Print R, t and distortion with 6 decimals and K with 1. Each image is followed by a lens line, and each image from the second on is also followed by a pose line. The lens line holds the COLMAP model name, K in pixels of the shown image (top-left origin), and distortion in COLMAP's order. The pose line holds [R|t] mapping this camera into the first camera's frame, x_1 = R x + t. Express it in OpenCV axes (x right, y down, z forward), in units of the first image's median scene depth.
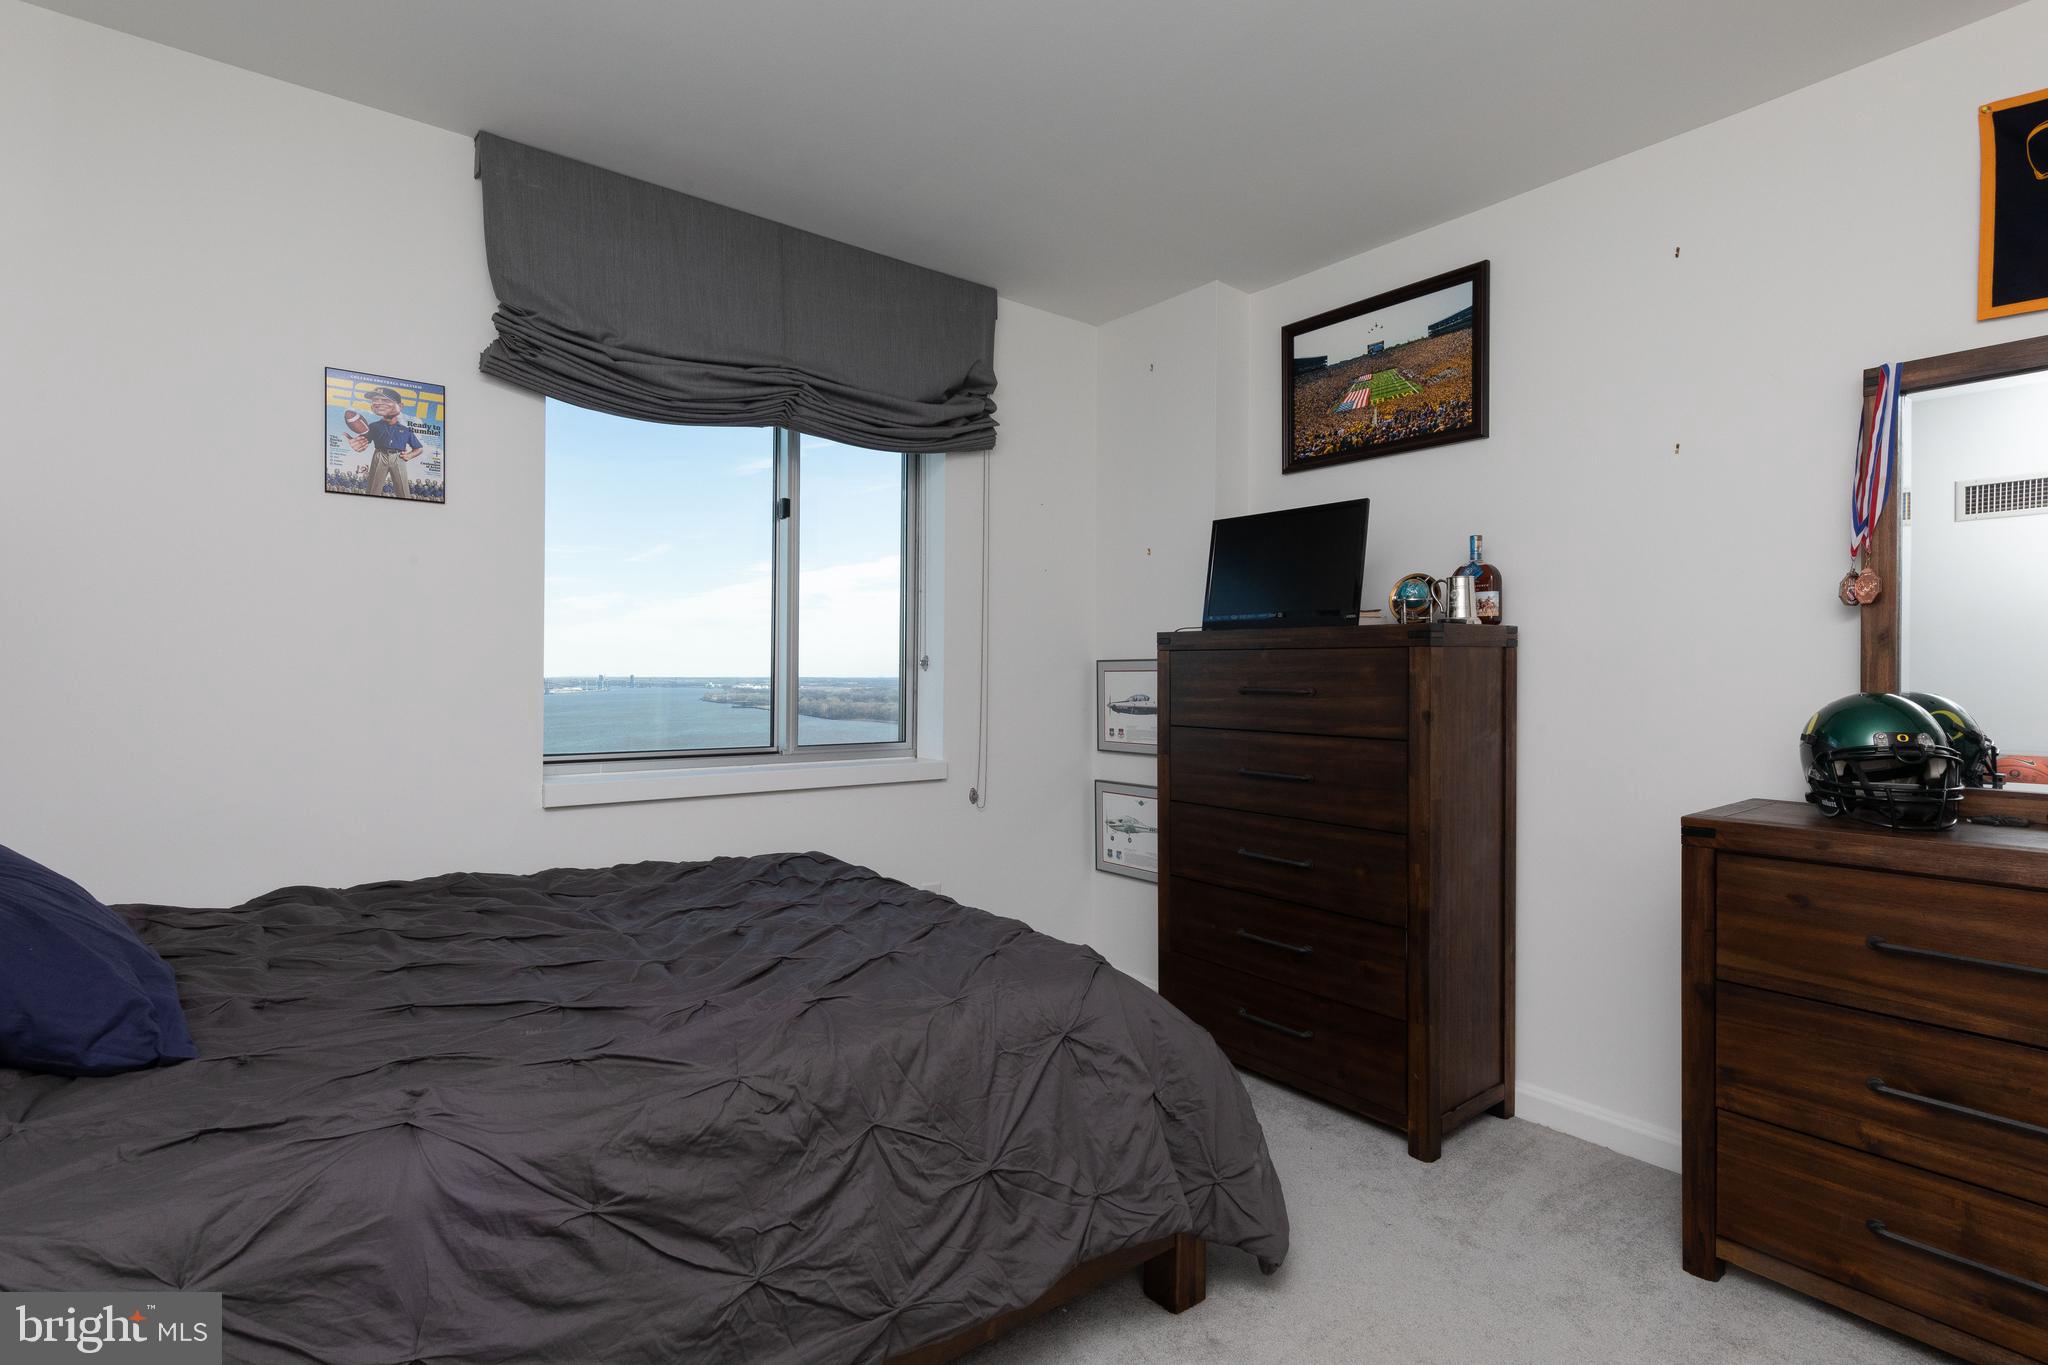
lens RADIAL K [[980.6, 0, 1022.7], [0, 980.6, 689.1], [0, 0, 1]] dist [0.019113, -0.000587]
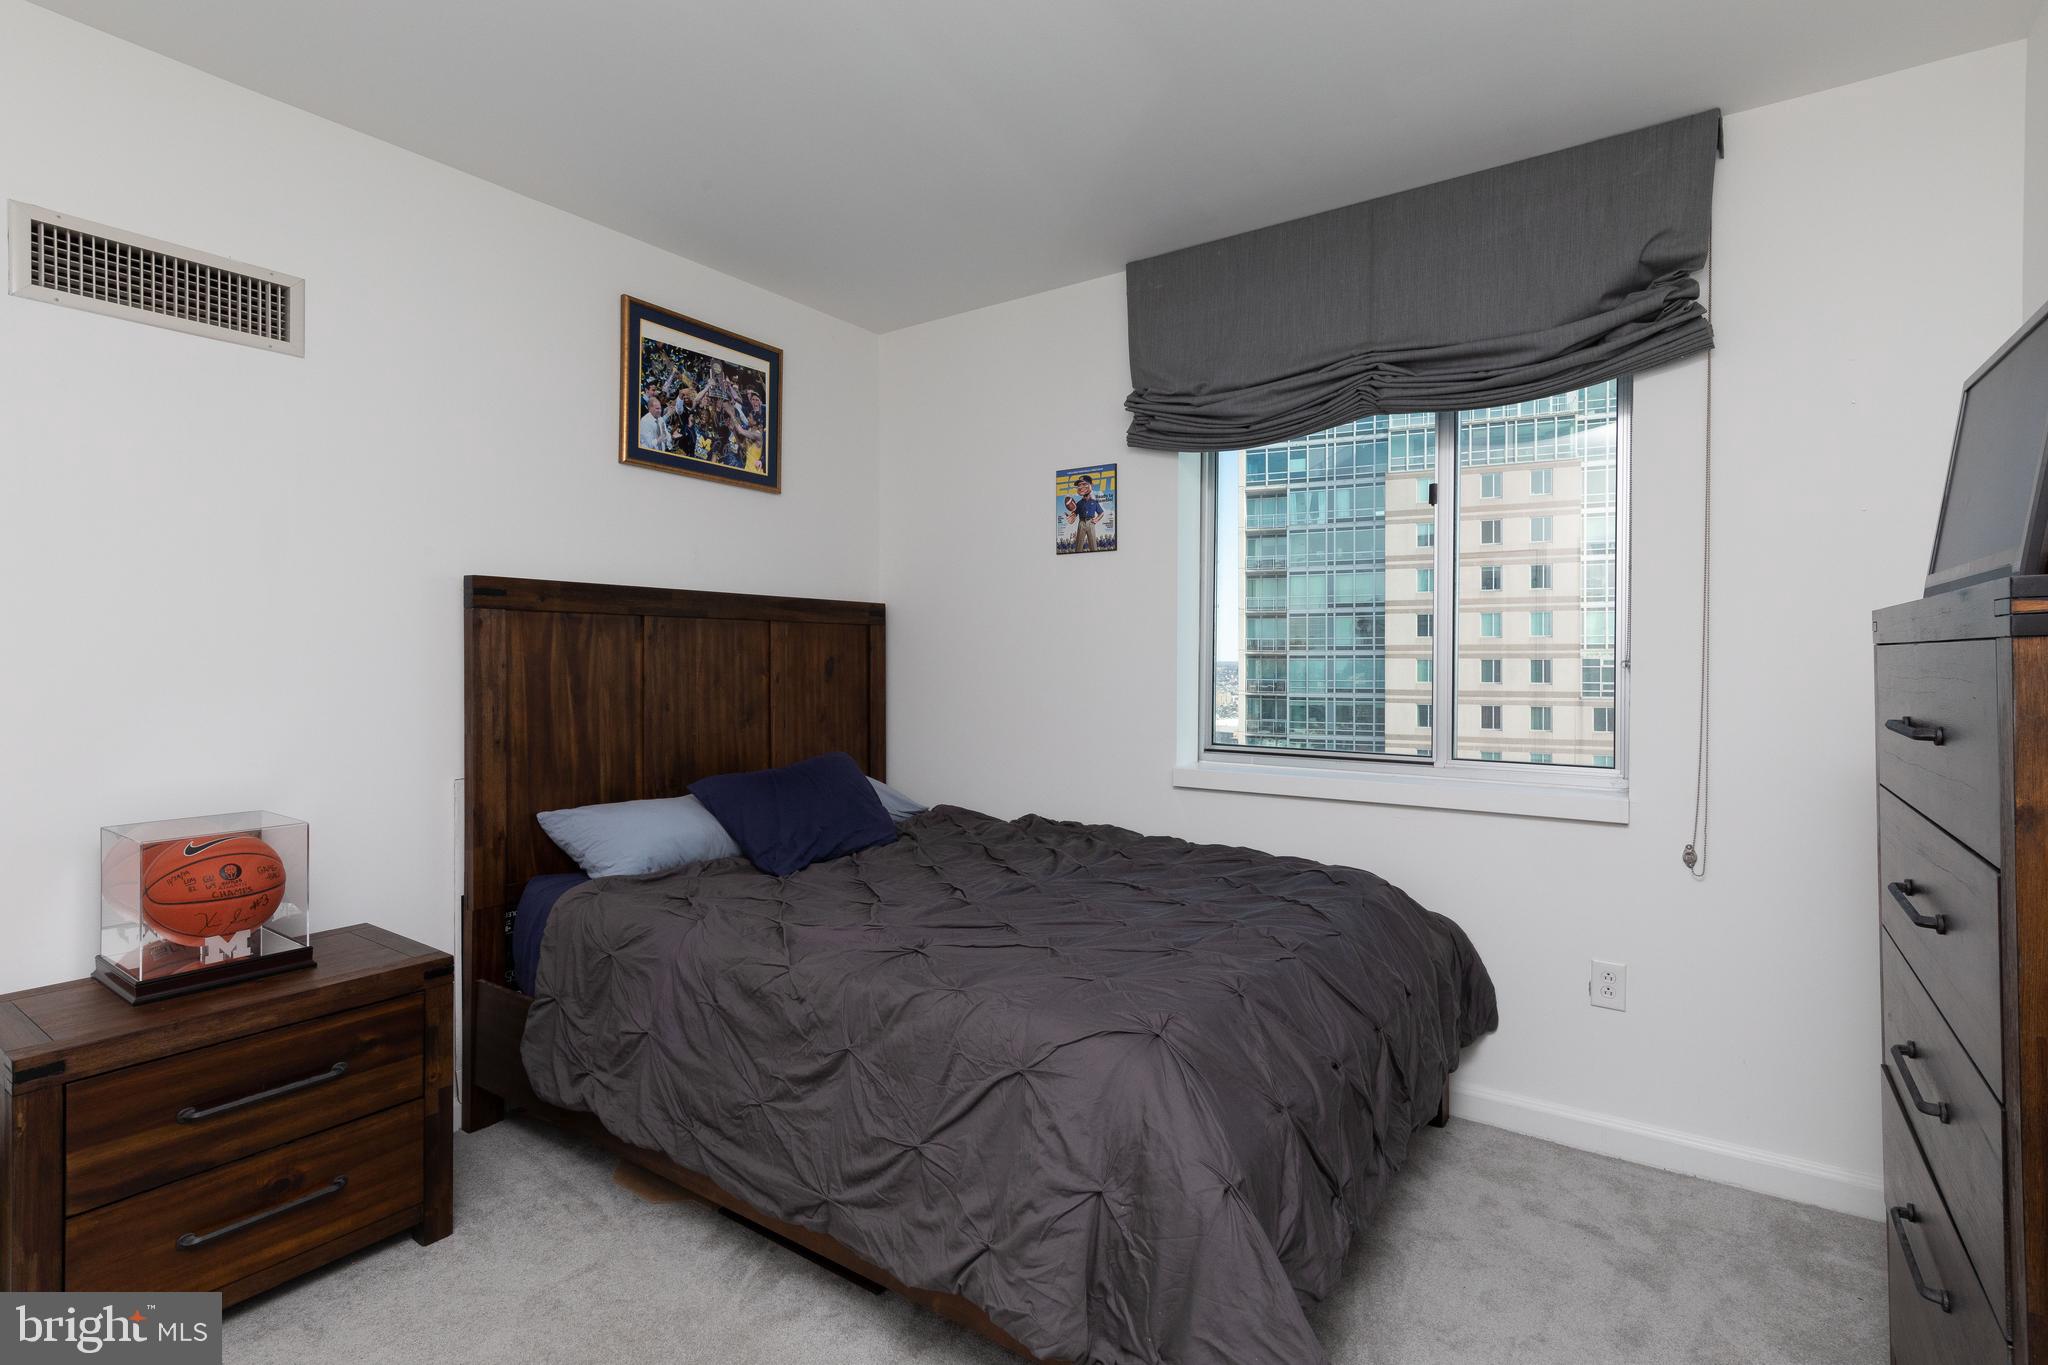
lens RADIAL K [[980.6, 0, 1041.1], [0, 980.6, 652.8], [0, 0, 1]] dist [0.019113, -0.000587]
pose [[0.305304, -0.008557, -0.952217, 0.677828], [-0.008607, 0.999894, -0.011745, -0.031141], [0.952216, 0.011781, 0.305198, 0.507488]]
